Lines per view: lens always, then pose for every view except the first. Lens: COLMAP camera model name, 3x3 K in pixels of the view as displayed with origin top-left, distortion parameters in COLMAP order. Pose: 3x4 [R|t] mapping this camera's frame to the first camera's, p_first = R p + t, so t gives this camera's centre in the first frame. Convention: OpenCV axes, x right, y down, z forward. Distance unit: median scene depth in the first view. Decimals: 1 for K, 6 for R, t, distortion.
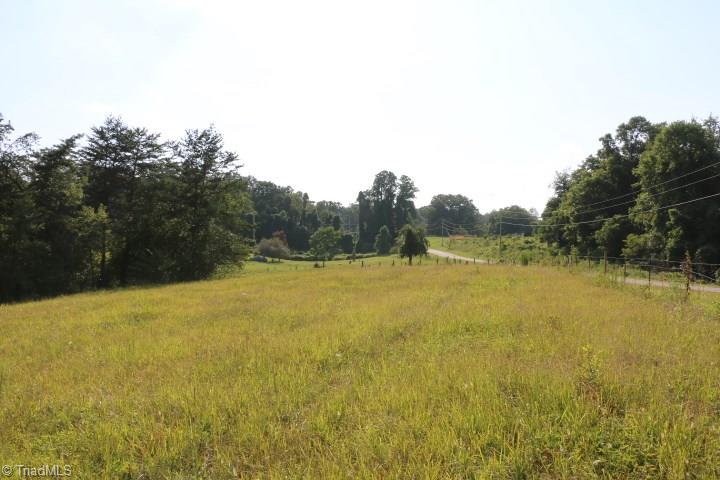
lens RADIAL K [[589.5, 0, 362.2], [0, 589.5, 237.1], [0, 0, 1]] dist [-0.137140, 0.091534]
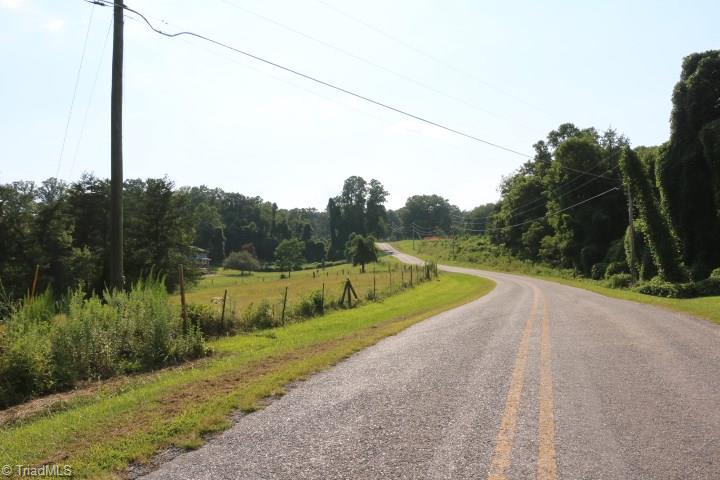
lens RADIAL K [[636.0, 0, 356.6], [0, 636.0, 243.8], [0, 0, 1]] dist [-0.077430, 0.009407]
pose [[0.998502, -0.053084, 0.013247, 0.040292], [0.053012, 0.998577, 0.005739, -0.008367], [-0.013533, -0.005028, 0.999896, -0.118814]]
